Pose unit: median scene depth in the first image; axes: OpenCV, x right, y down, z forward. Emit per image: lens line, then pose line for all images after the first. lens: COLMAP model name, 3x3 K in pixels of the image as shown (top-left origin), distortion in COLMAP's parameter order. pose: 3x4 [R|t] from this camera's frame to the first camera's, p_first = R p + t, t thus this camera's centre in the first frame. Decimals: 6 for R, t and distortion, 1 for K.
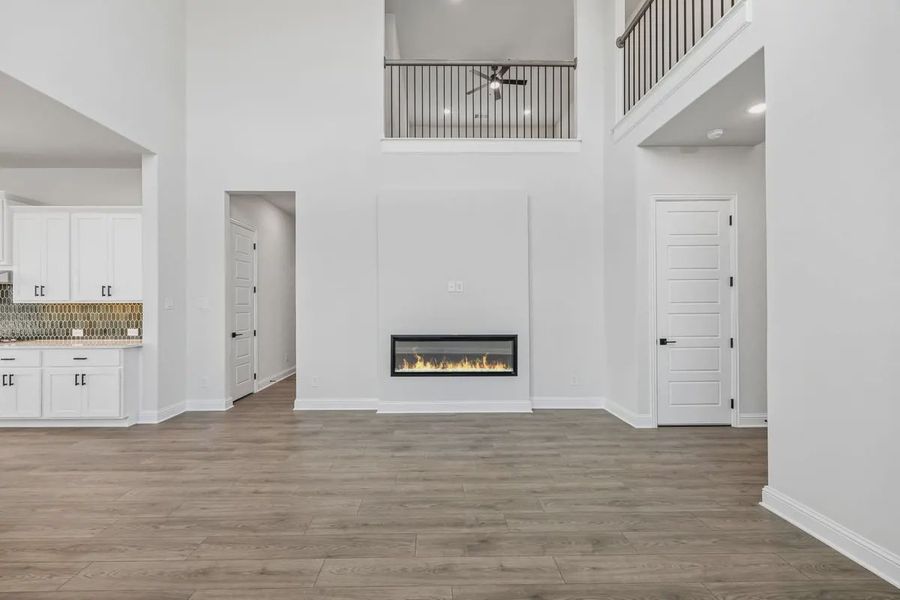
lens RADIAL K [[350.5, 0, 439.4], [0, 350.5, 303.7], [0, 0, 1]] dist [-0.002004, -0.000149]
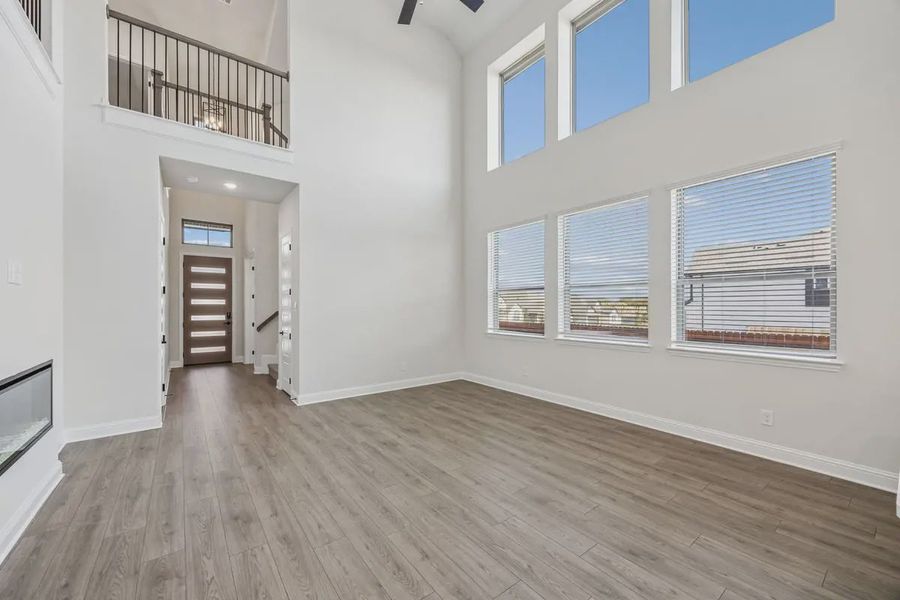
lens RADIAL K [[350.5, 0, 449.4], [0, 350.5, 305.6], [0, 0, 1]] dist [-0.002004, -0.000149]
pose [[-0.593051, 0.000047, 0.805165, -0.752271], [-0.005601, 0.999976, -0.004183, -0.003982], [-0.805146, -0.006990, -0.593036, 0.908990]]
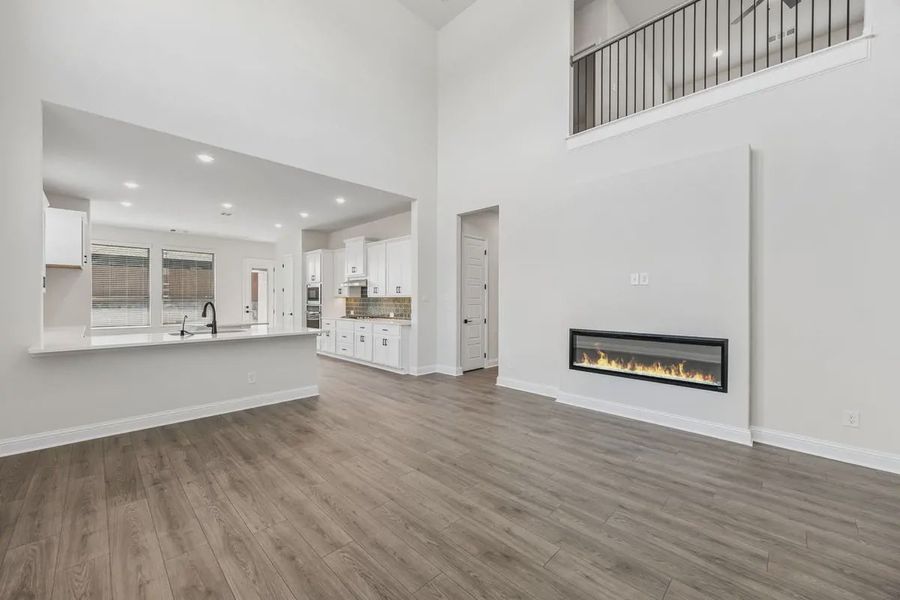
lens RADIAL K [[350.5, 0, 444.2], [0, 350.5, 301.2], [0, 0, 1]] dist [-0.002004, -0.000149]
pose [[0.690736, 0.008362, -0.723059, 0.389790], [-0.002446, 0.999954, 0.009227, 0.000977], [0.723103, -0.004605, 0.690725, 0.031474]]
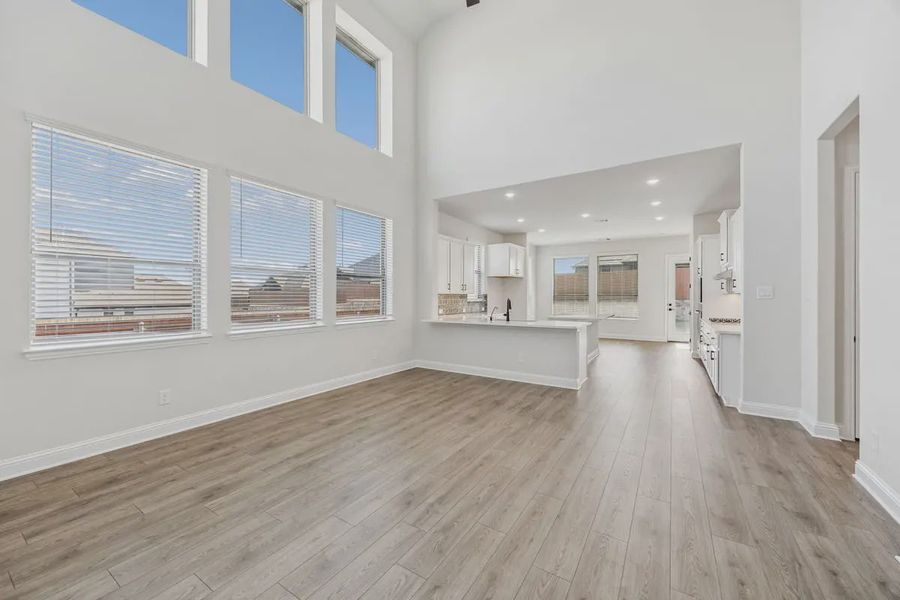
lens RADIAL K [[350.5, 0, 442.7], [0, 350.5, 294.6], [0, 0, 1]] dist [-0.002004, -0.000149]
pose [[-0.565138, -0.002532, -0.824992, 0.508915], [0.002556, 0.999985, -0.004820, 0.006054], [0.824992, -0.004833, -0.565123, 0.881774]]
